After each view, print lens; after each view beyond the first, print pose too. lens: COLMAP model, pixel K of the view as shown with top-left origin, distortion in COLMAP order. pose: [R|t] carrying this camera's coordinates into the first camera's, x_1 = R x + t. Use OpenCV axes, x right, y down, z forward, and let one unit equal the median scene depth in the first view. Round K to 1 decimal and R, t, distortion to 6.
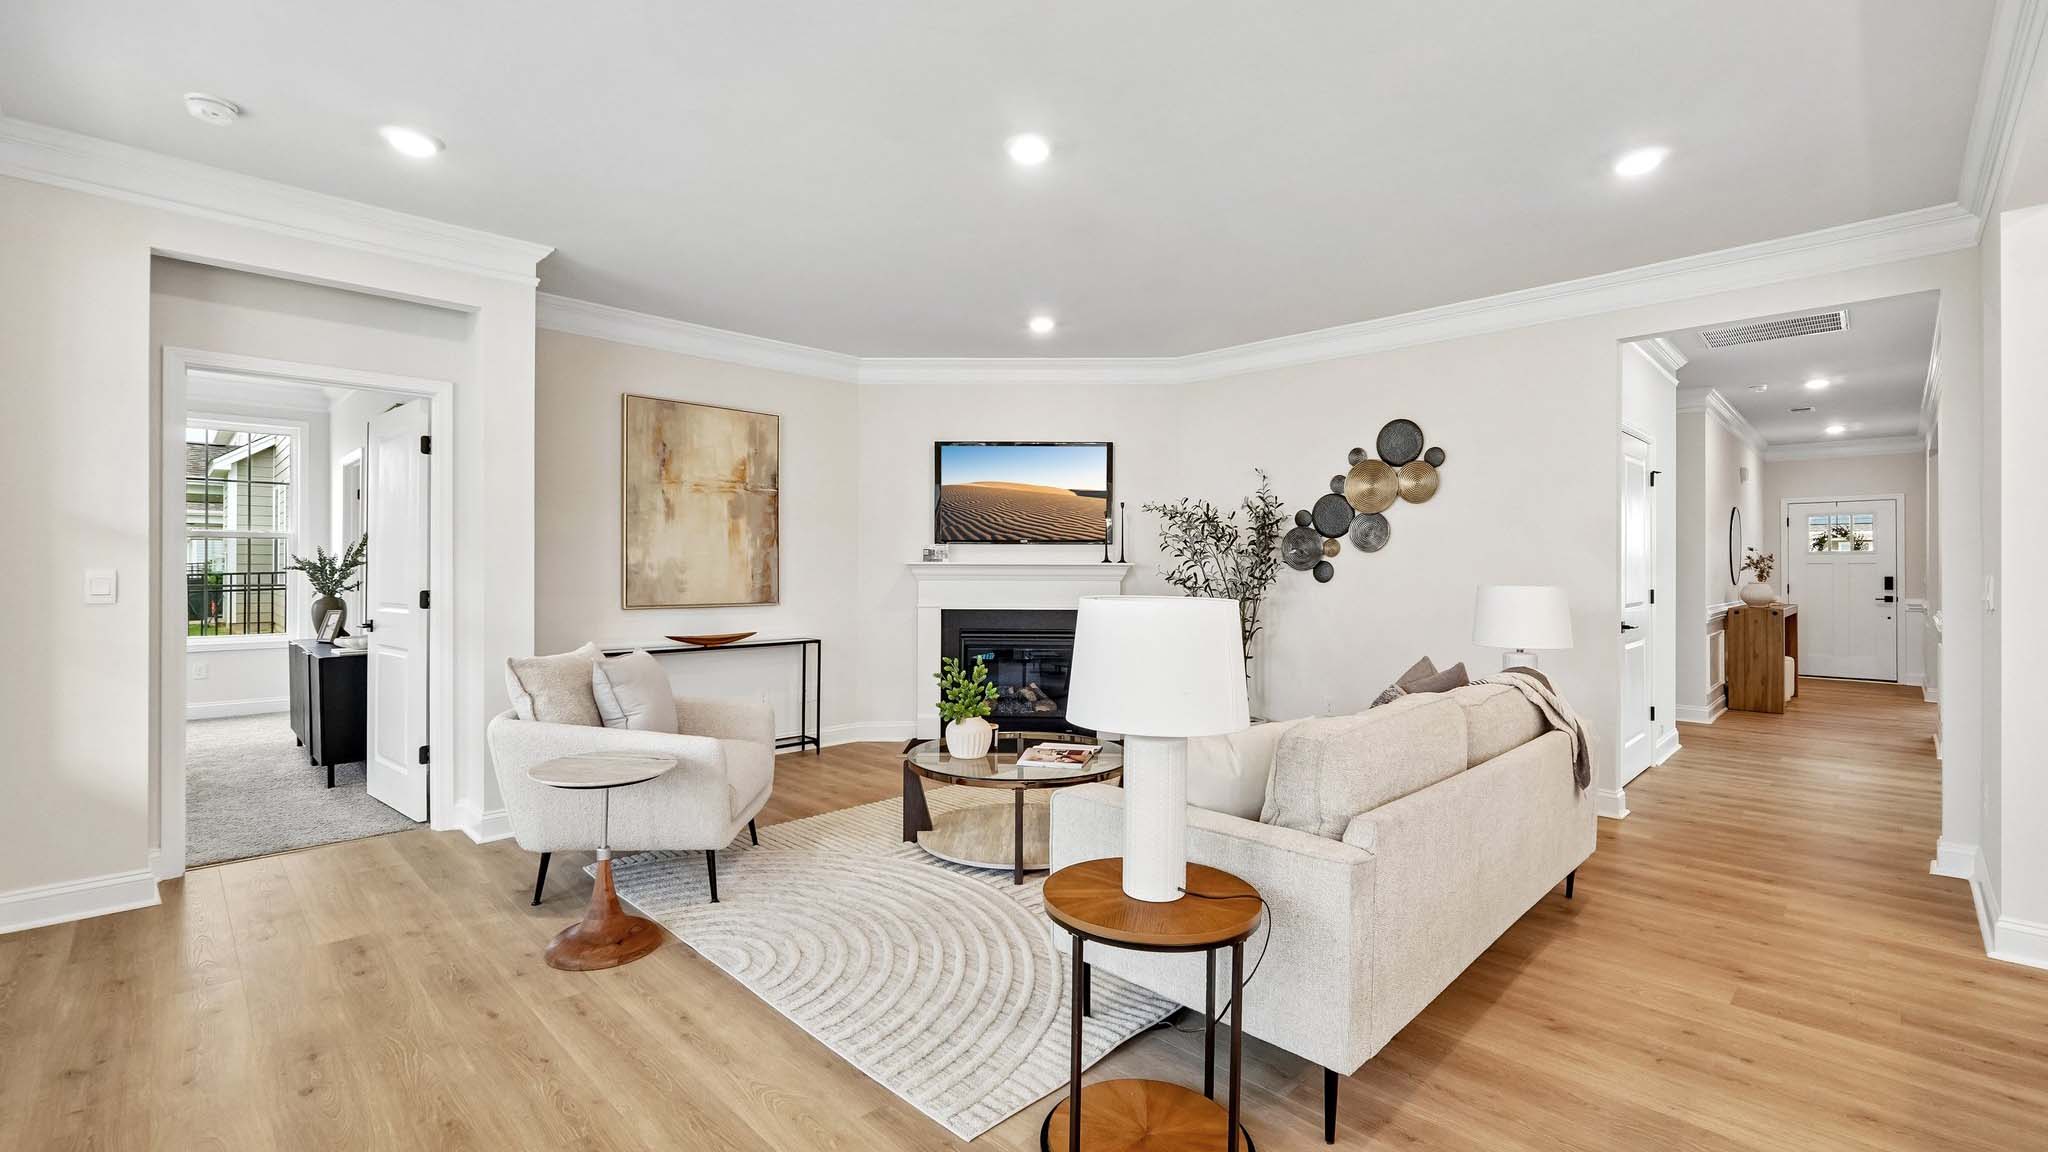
lens RADIAL K [[870.7, 0, 1018.7], [0, 870.7, 565.1], [0, 0, 1]] dist [-0.013094, 0.003330]
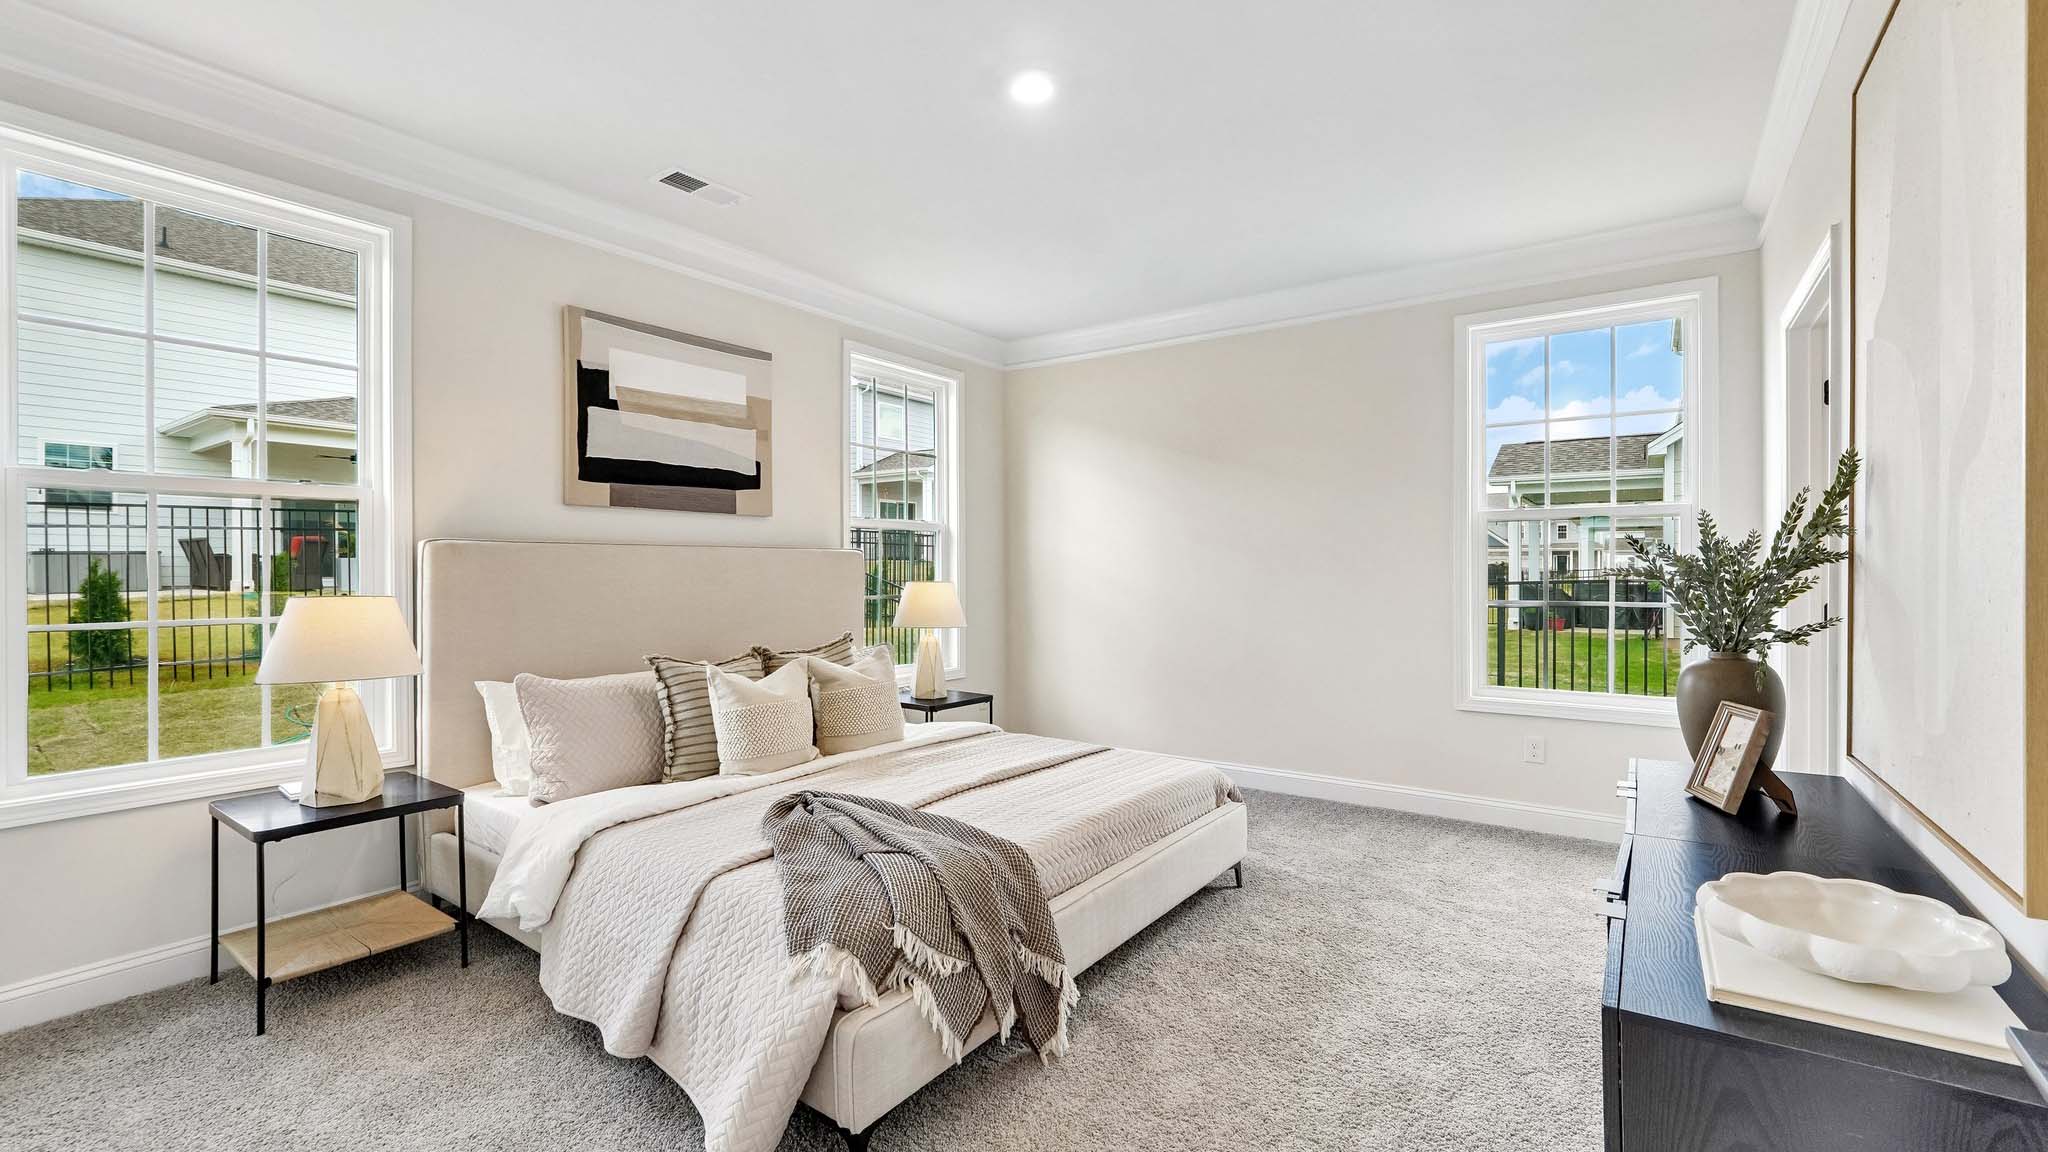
lens RADIAL K [[870.7, 0, 1022.0], [0, 870.7, 569.1], [0, 0, 1]] dist [-0.013094, 0.003330]
pose [[0.160005, -0.004346, -0.987107, -0.507562], [0.006855, 0.999971, -0.003292, 0.001462], [0.987092, -0.006239, 0.160030, 0.671911]]
